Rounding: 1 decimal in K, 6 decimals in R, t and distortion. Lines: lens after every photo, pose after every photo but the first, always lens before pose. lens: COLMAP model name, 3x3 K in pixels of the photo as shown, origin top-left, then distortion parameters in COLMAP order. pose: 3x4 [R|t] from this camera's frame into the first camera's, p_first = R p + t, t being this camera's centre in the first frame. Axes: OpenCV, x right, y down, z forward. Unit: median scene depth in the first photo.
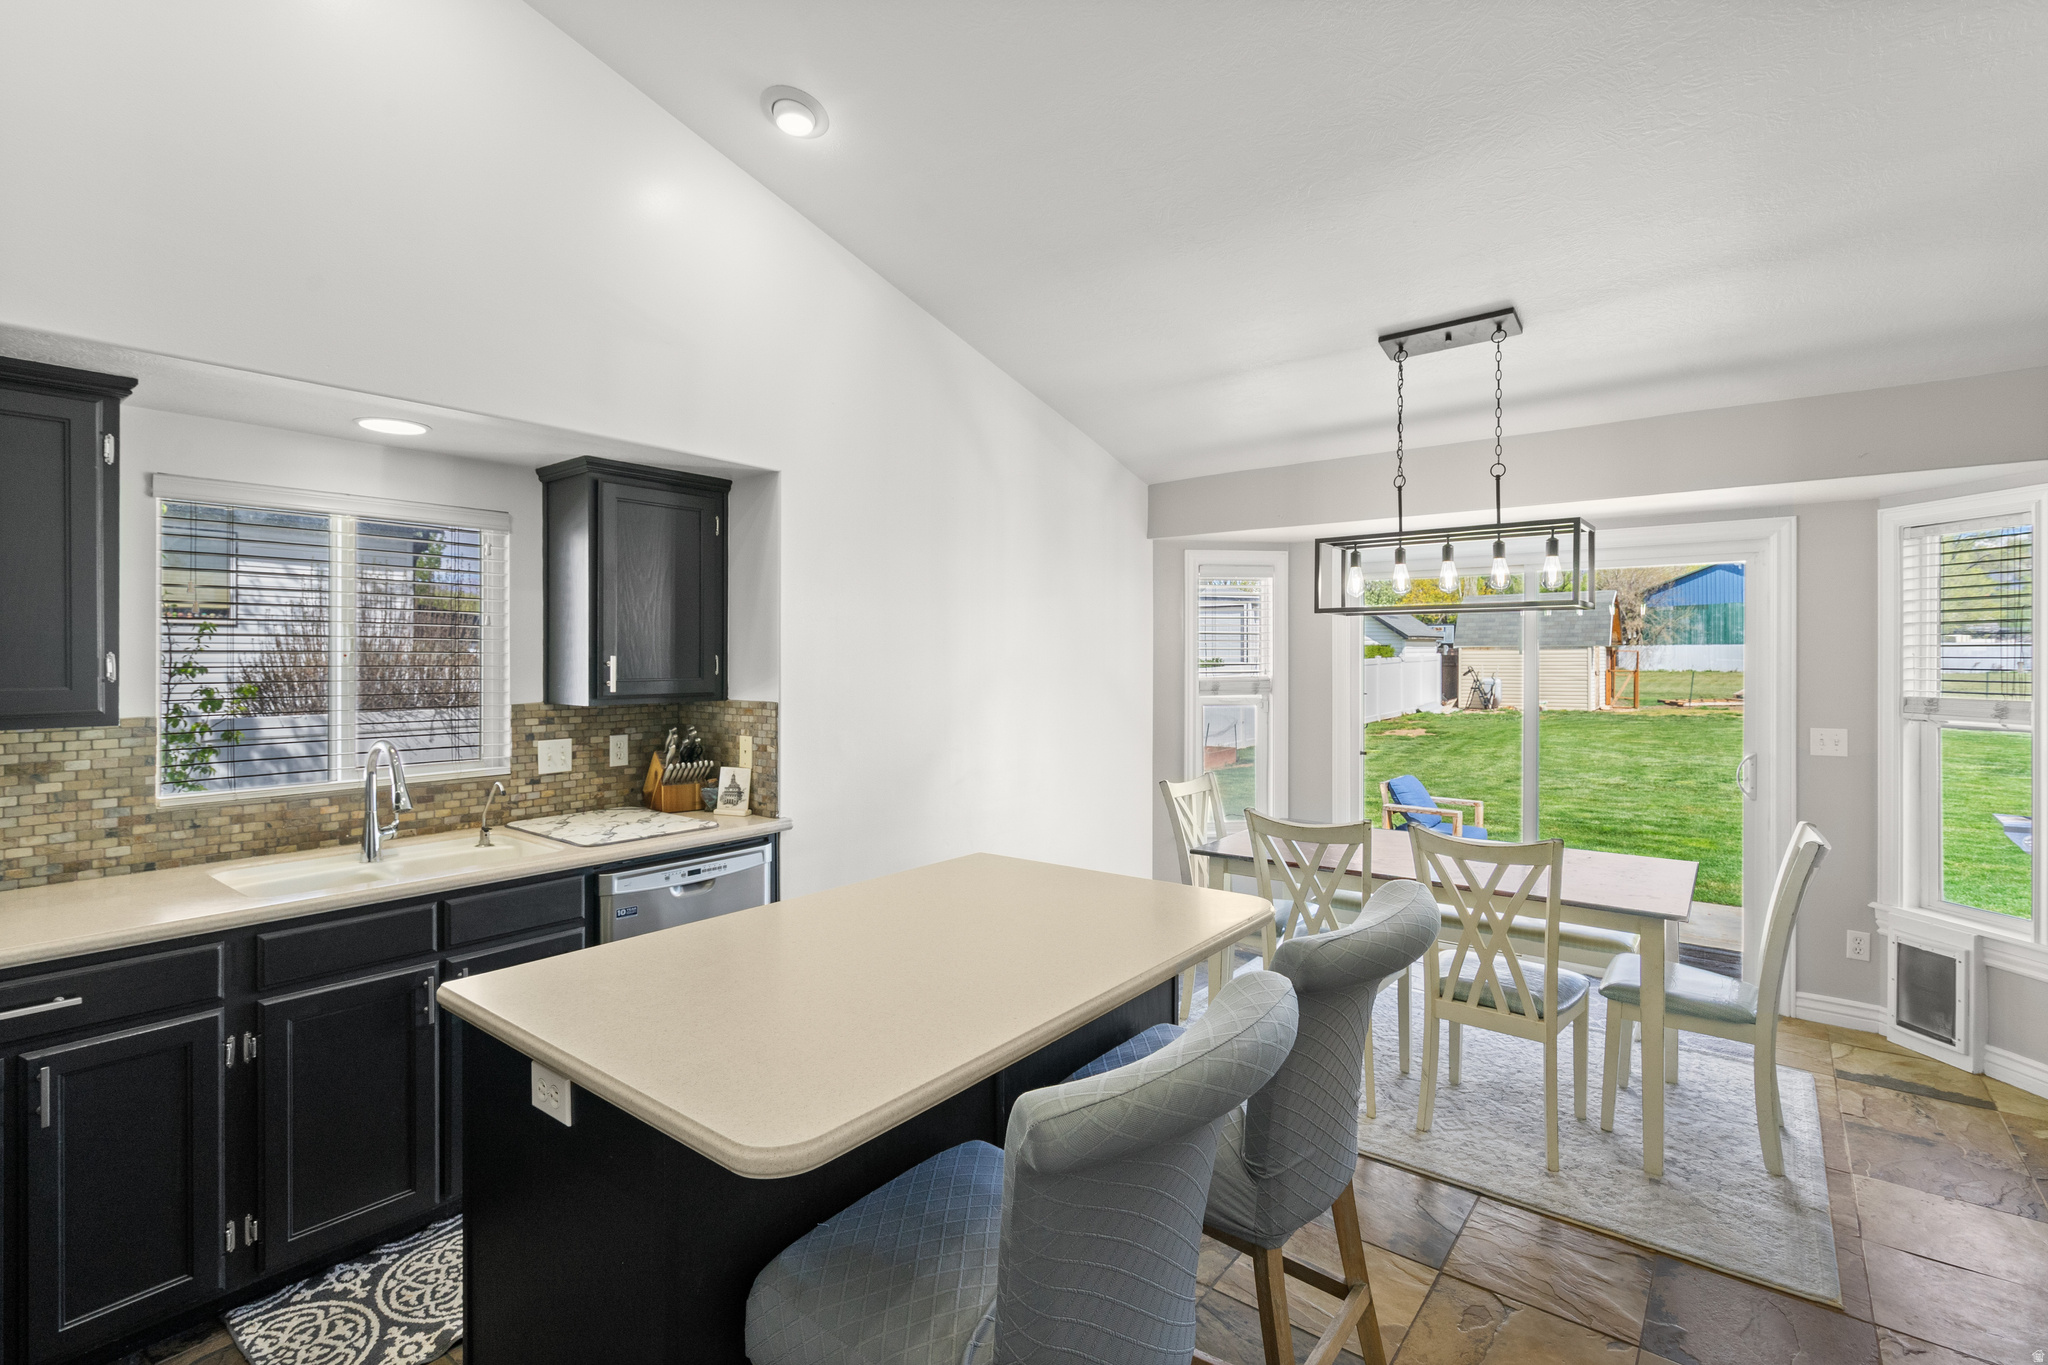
lens RADIAL K [[951.6, 0, 1008.1], [0, 951.6, 682.9], [0, 0, 1]] dist [0.003615, 0.000191]
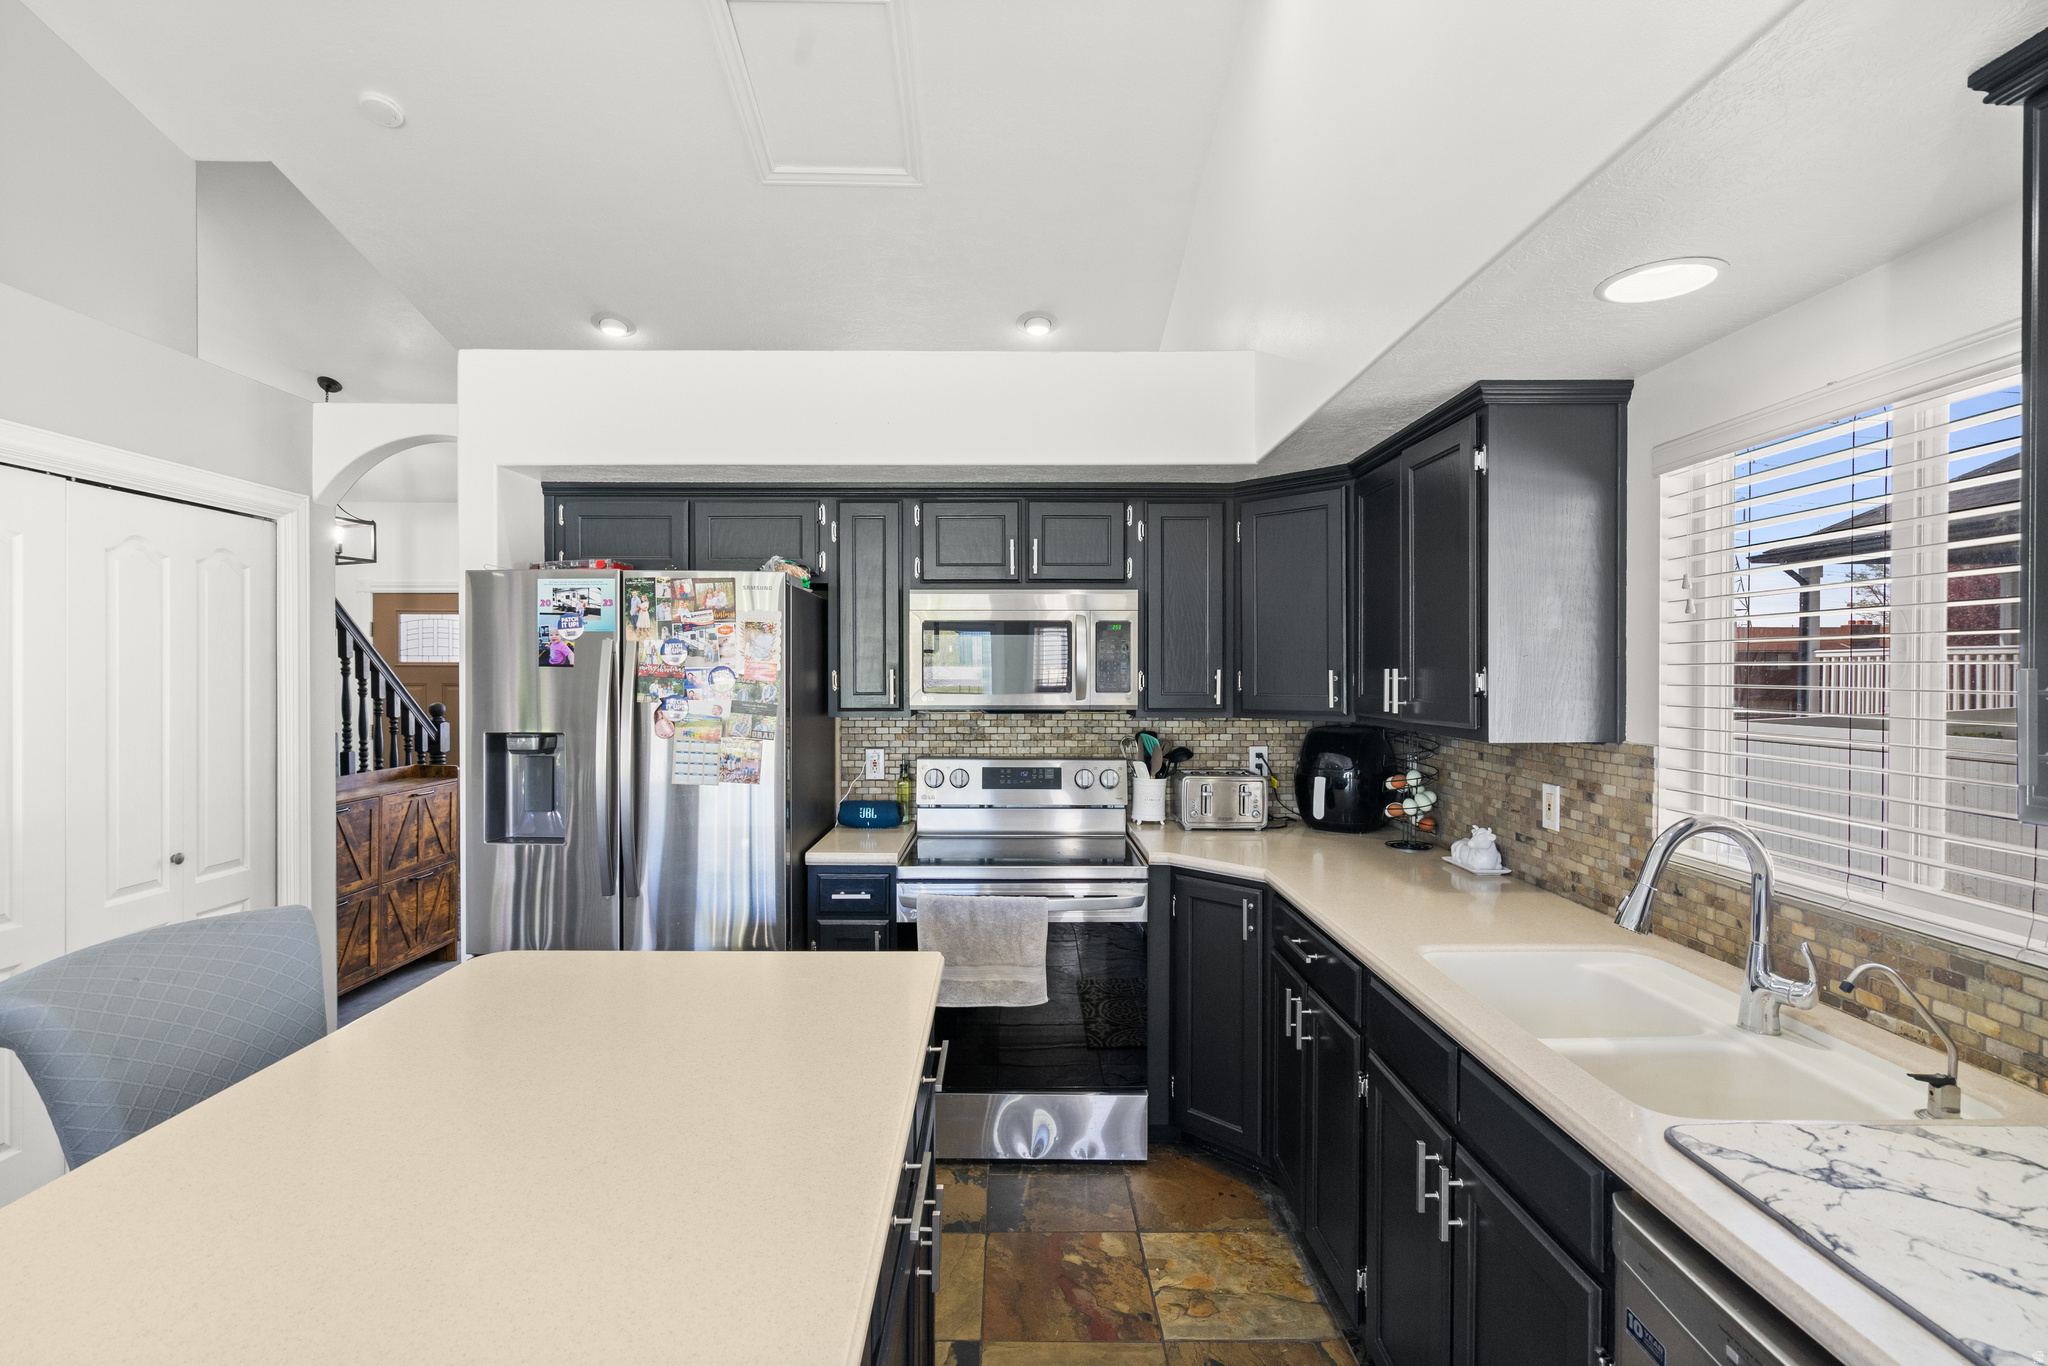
lens RADIAL K [[954.2, 0, 1022.2], [0, 954.2, 671.1], [0, 0, 1]] dist [-0.001588, 0.000042]
pose [[-0.778406, -0.002276, -0.627757, 0.031454], [-0.019097, 0.999616, 0.020056, -0.026680], [0.627471, 0.027600, -0.778151, 1.000728]]
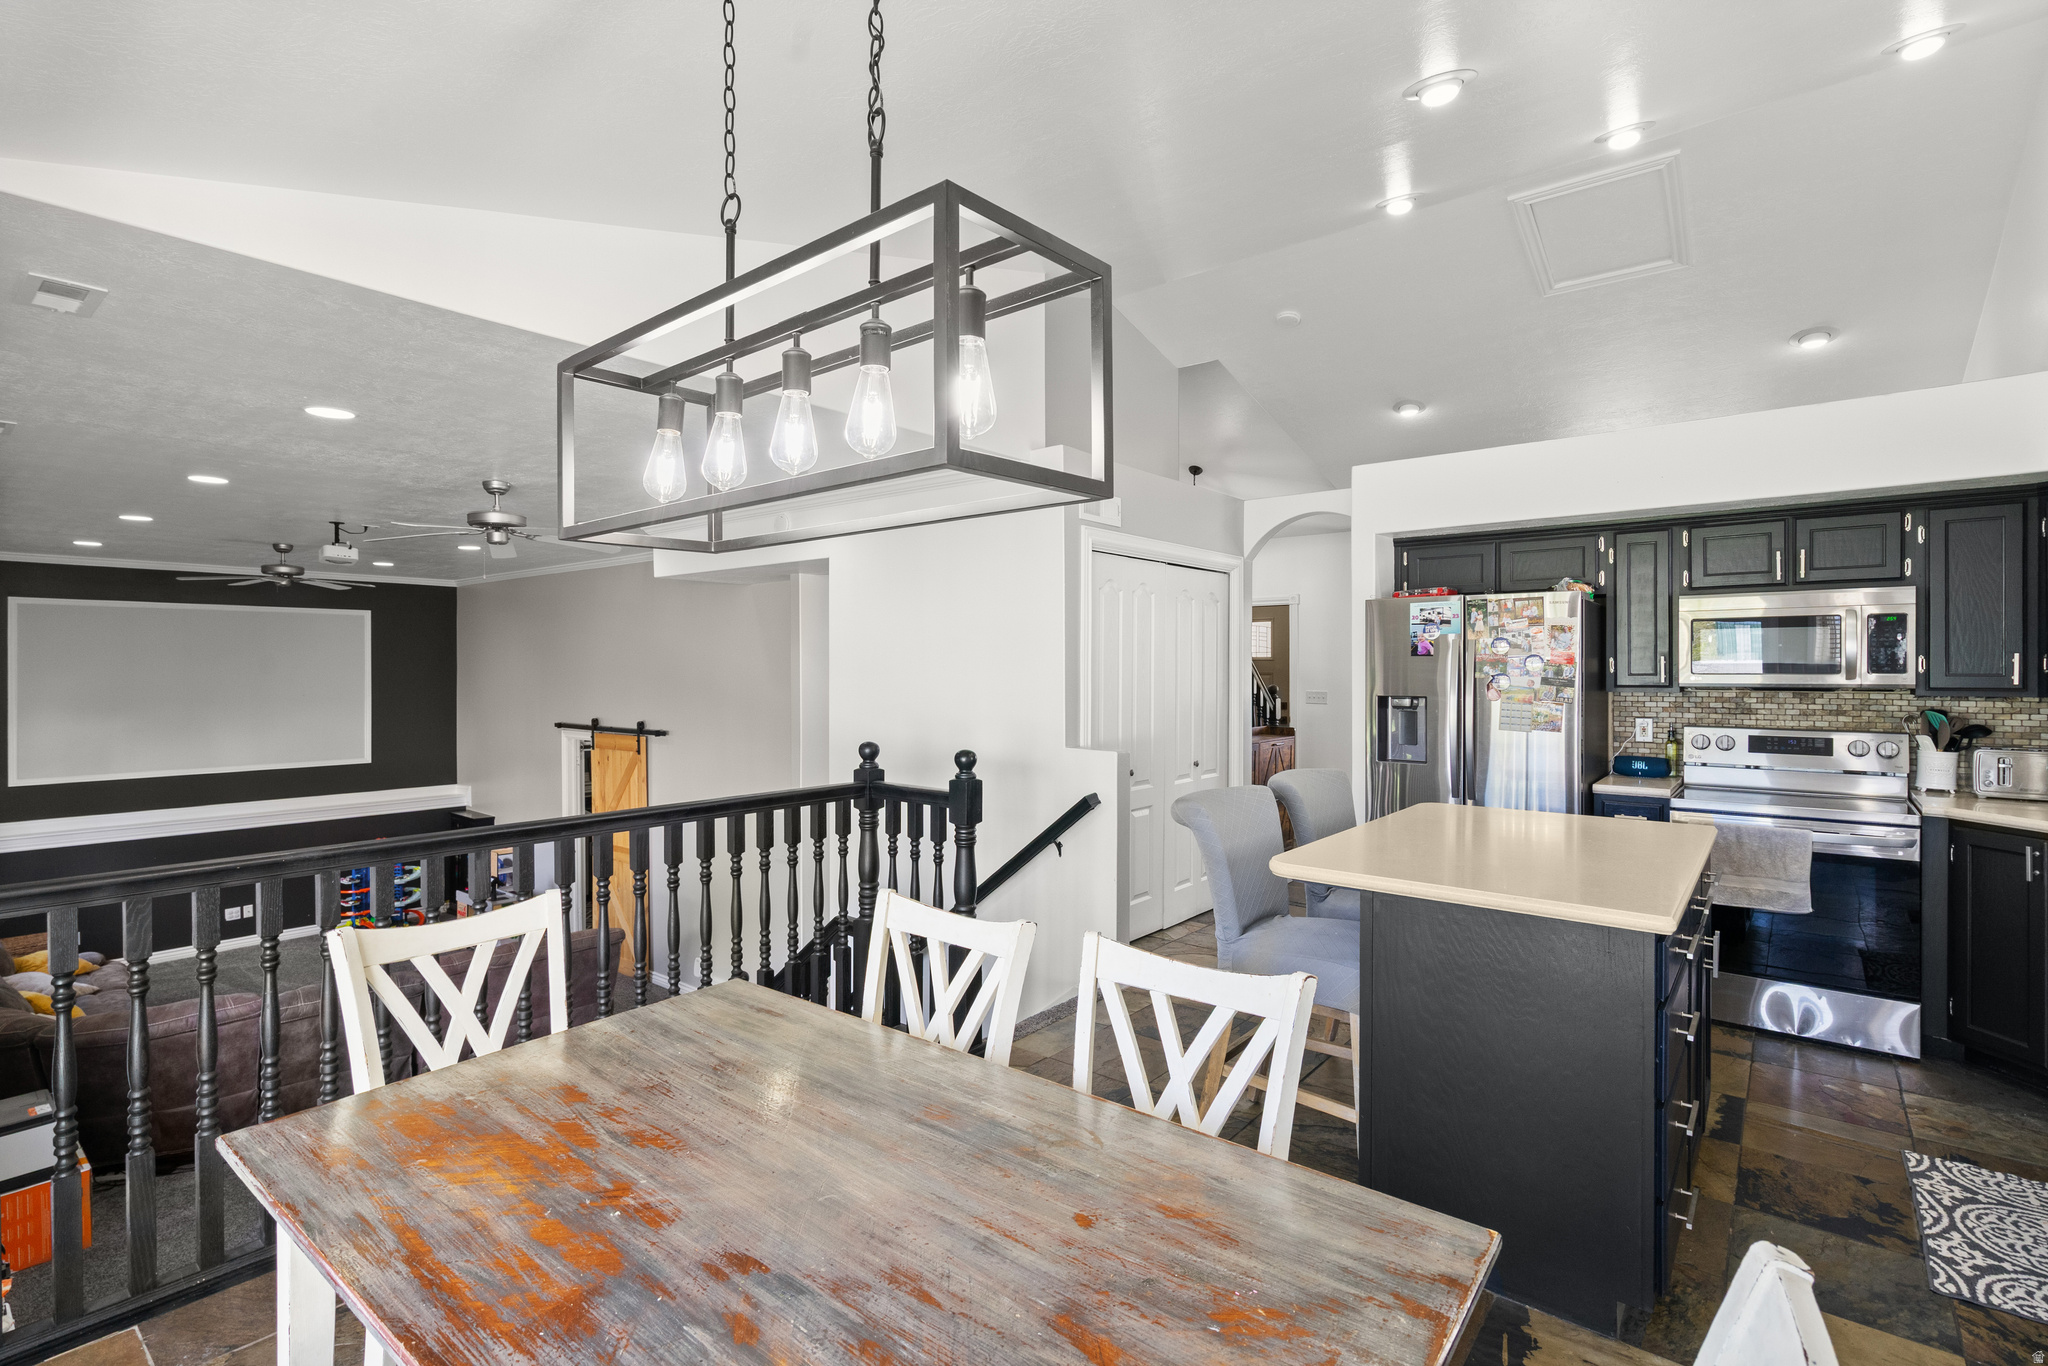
lens RADIAL K [[964.7, 0, 1007.6], [0, 964.7, 672.1], [0, 0, 1]] dist [0.002626, 0.000009]
pose [[-0.999802, 0.001057, 0.019872, 0.396312], [0.001702, 0.999472, 0.032444, -0.028939], [-0.019827, 0.032472, -0.999276, 1.501455]]
